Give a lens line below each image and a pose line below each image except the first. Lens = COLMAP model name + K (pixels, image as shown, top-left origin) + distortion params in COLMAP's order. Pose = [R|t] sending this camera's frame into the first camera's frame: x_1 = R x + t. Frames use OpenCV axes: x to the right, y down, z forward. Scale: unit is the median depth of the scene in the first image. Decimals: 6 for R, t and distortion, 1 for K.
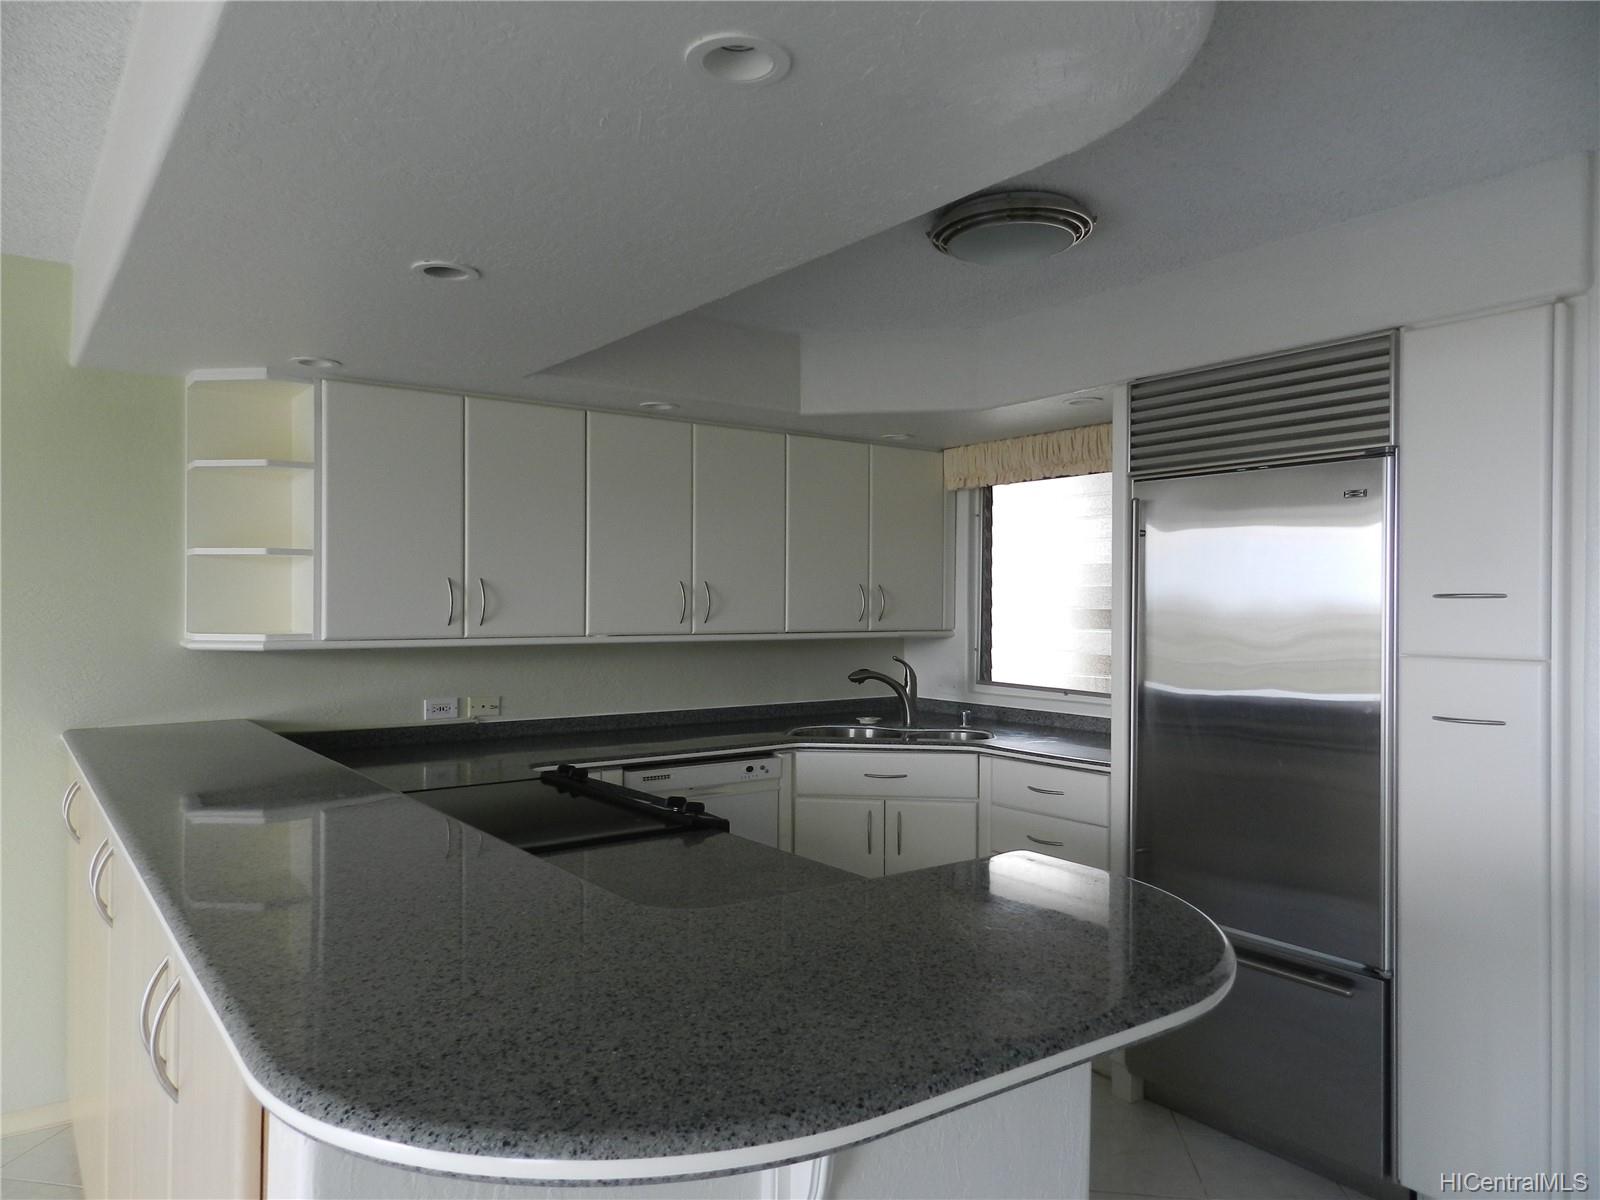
lens RADIAL K [[1079.4, 0, 800.0], [0, 1079.4, 600.0], [0, 0, 1]] dist [0.021367, -0.001124]
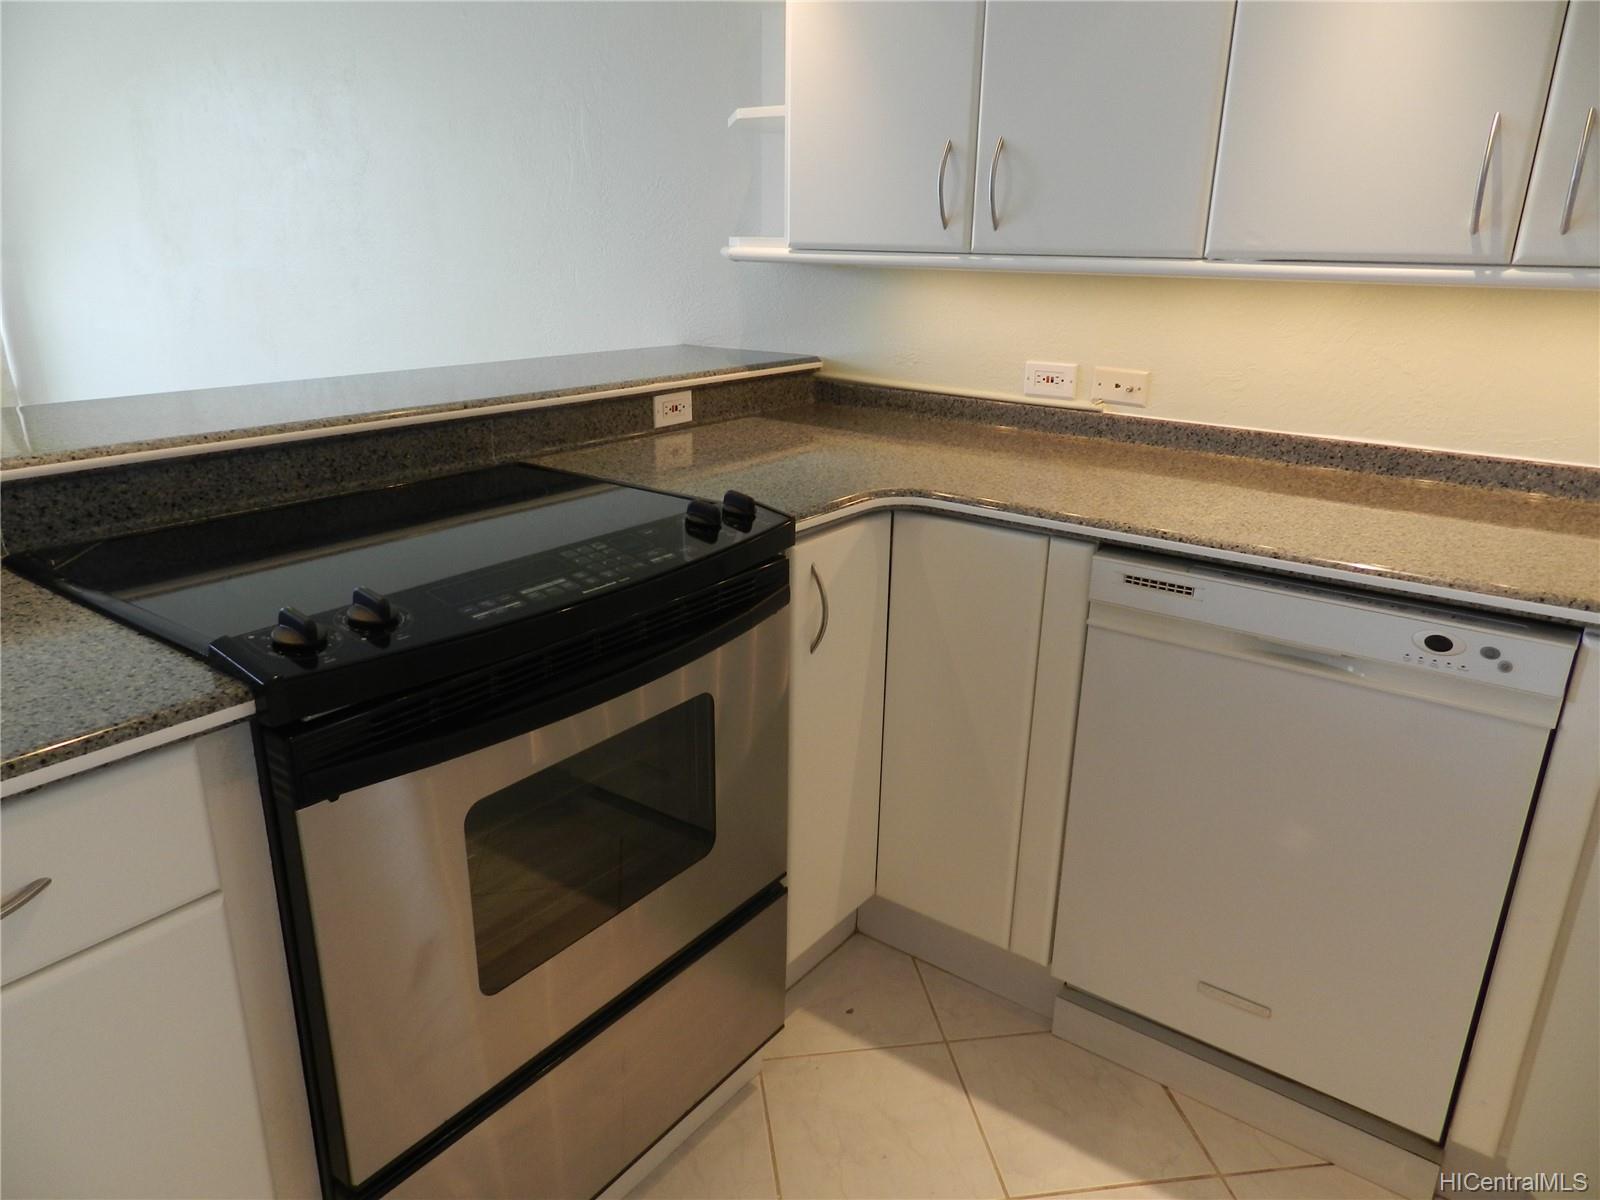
lens RADIAL K [[1072.8, 0, 800.0], [0, 1072.8, 600.0], [0, 0, 1]] dist [0.014460, -0.004529]
pose [[0.290651, 0.306981, -0.906247, 0.213806], [-0.014832, 0.948468, 0.316526, 0.027777], [0.956714, -0.078557, 0.280227, 0.668491]]
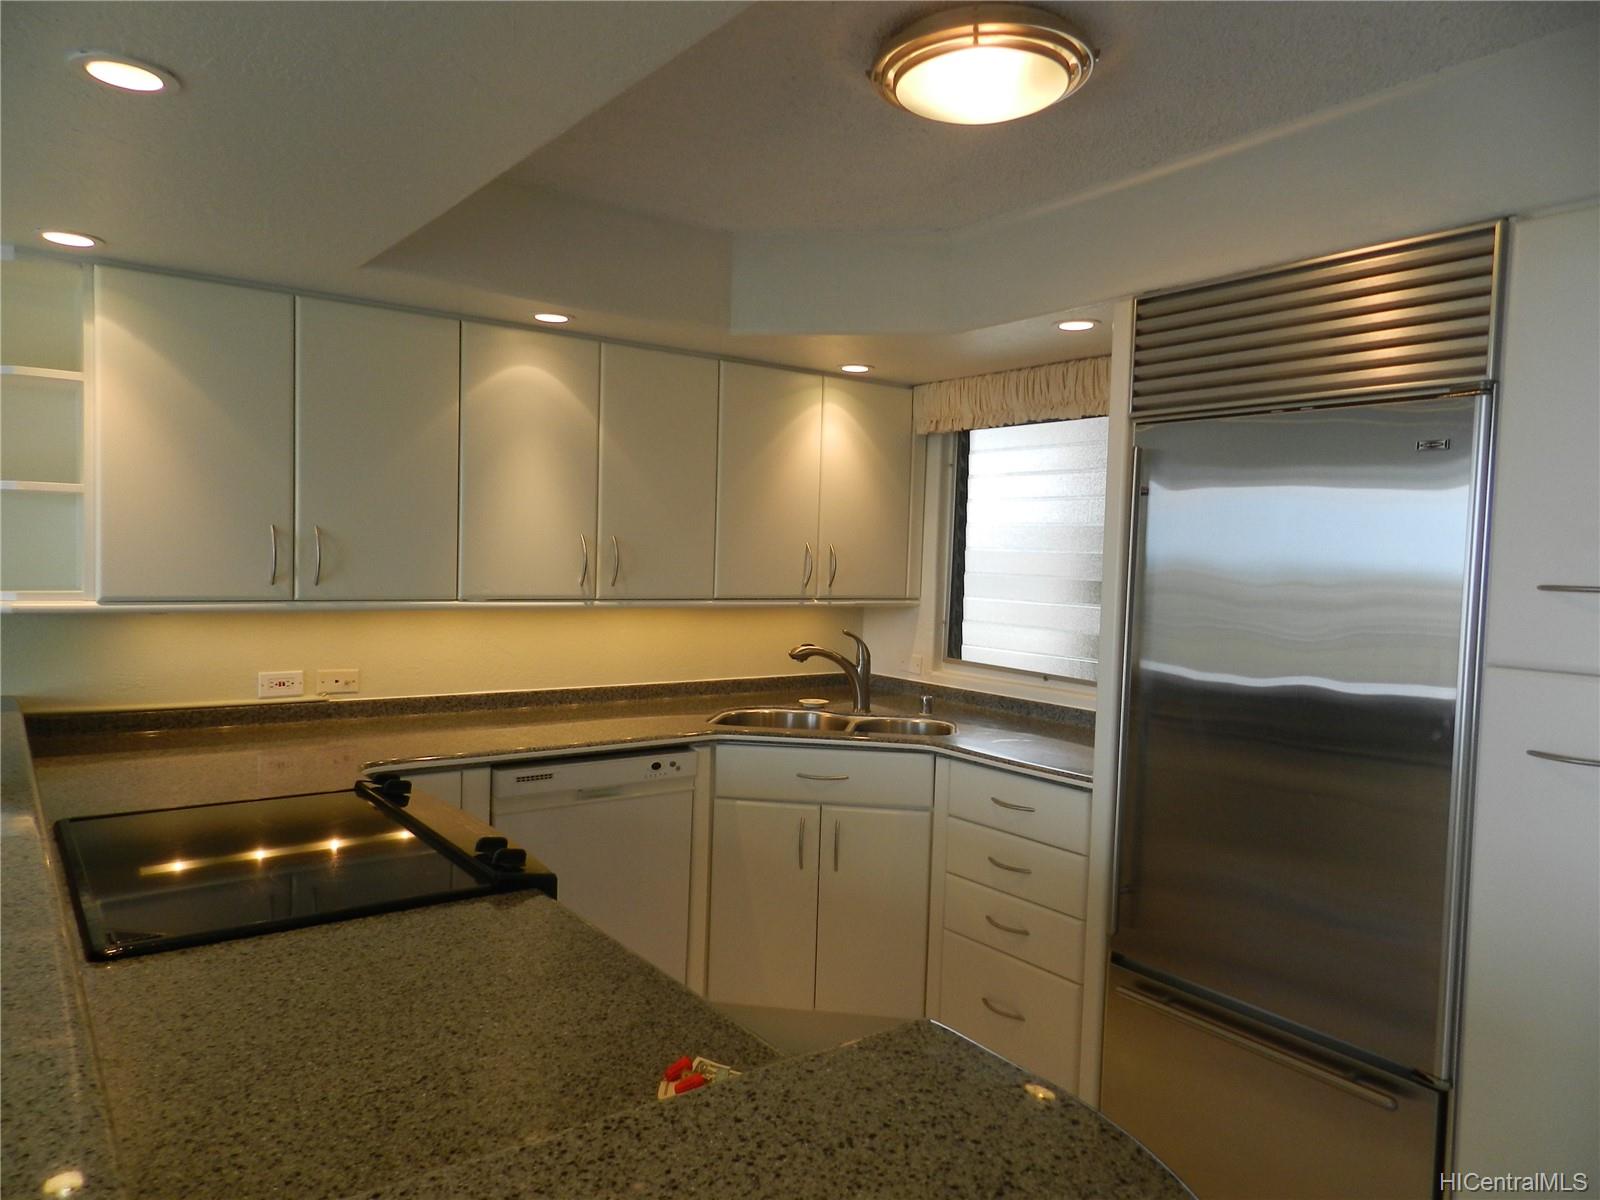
lens RADIAL K [[1072.8, 0, 800.0], [0, 1072.8, 600.0], [0, 0, 1]] dist [0.014460, -0.004529]
pose [[0.999677, 0.025323, 0.002239, 0.056331], [-0.025401, 0.998529, 0.047903, -0.011764], [-0.001022, -0.047944, 0.998850, 0.182699]]
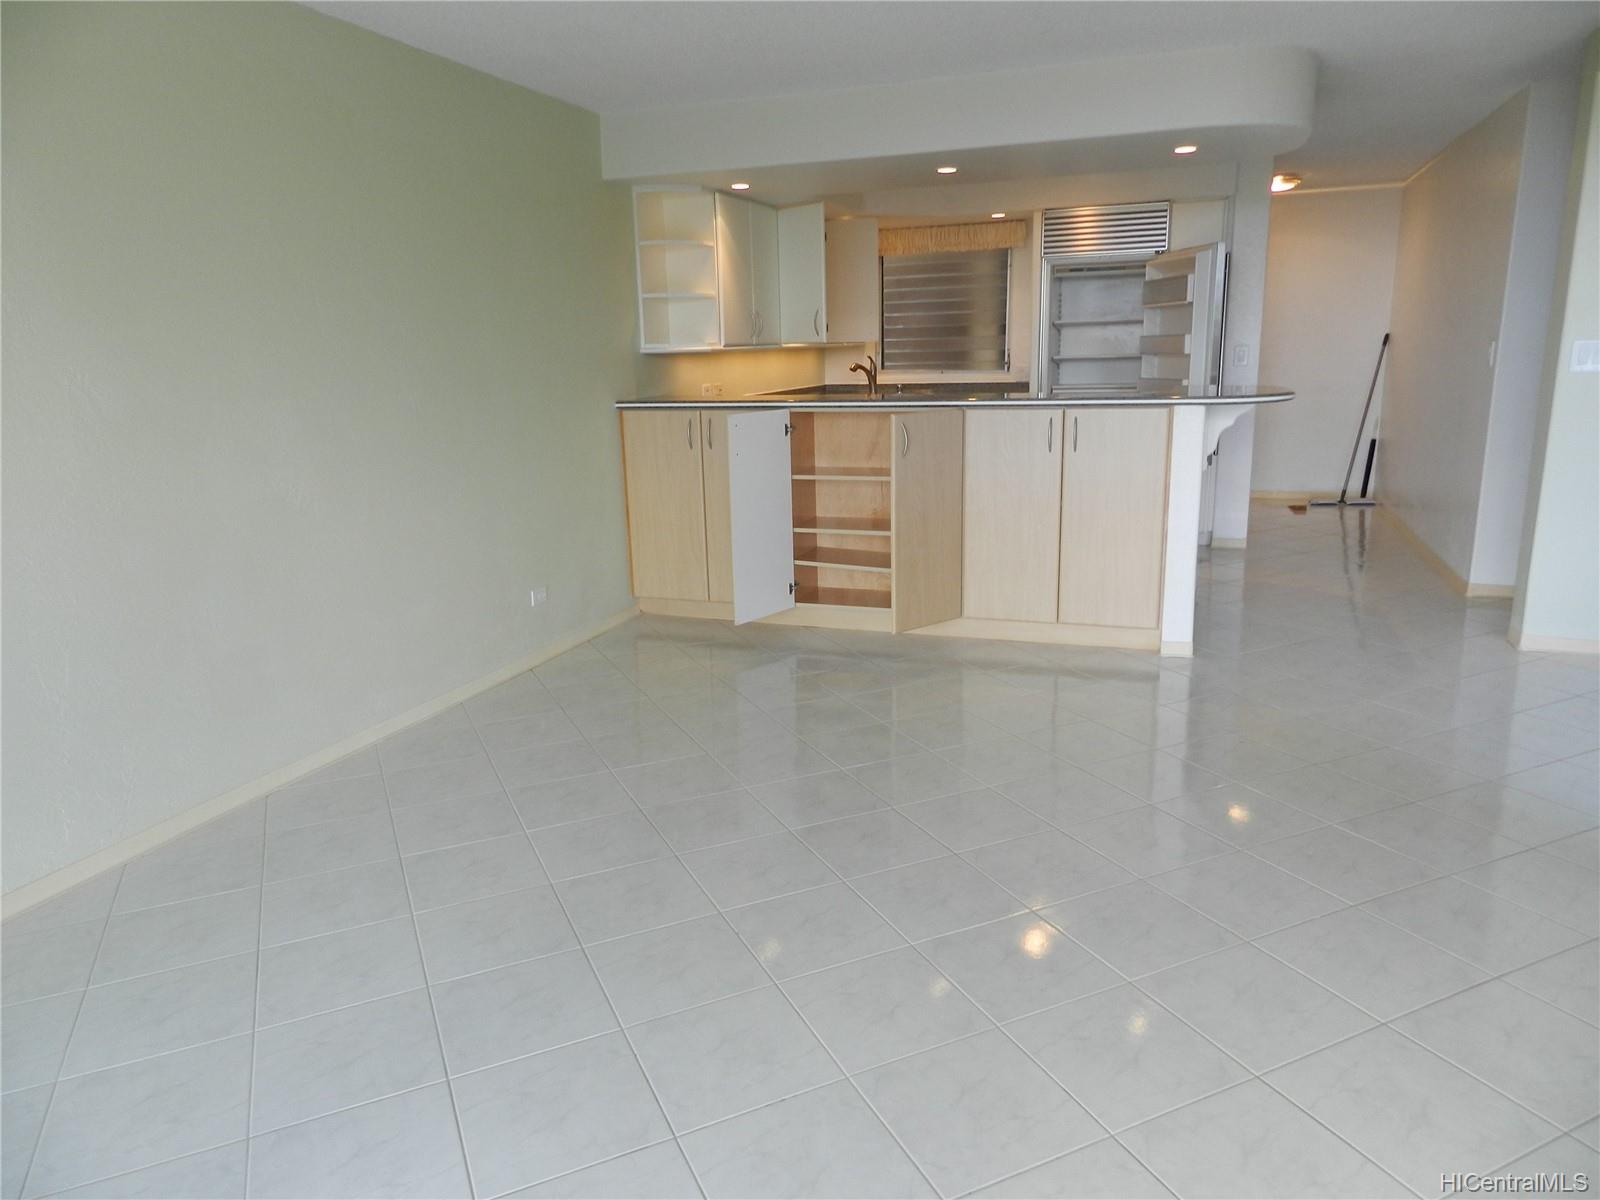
lens RADIAL K [[1072.8, 0, 800.0], [0, 1072.8, 600.0], [0, 0, 1]] dist [0.014460, -0.004529]
pose [[0.826630, -0.155405, 0.540863, -1.143231], [0.028436, 0.971421, 0.235655, 0.025868], [-0.562027, -0.179419, 0.807425, -0.485947]]
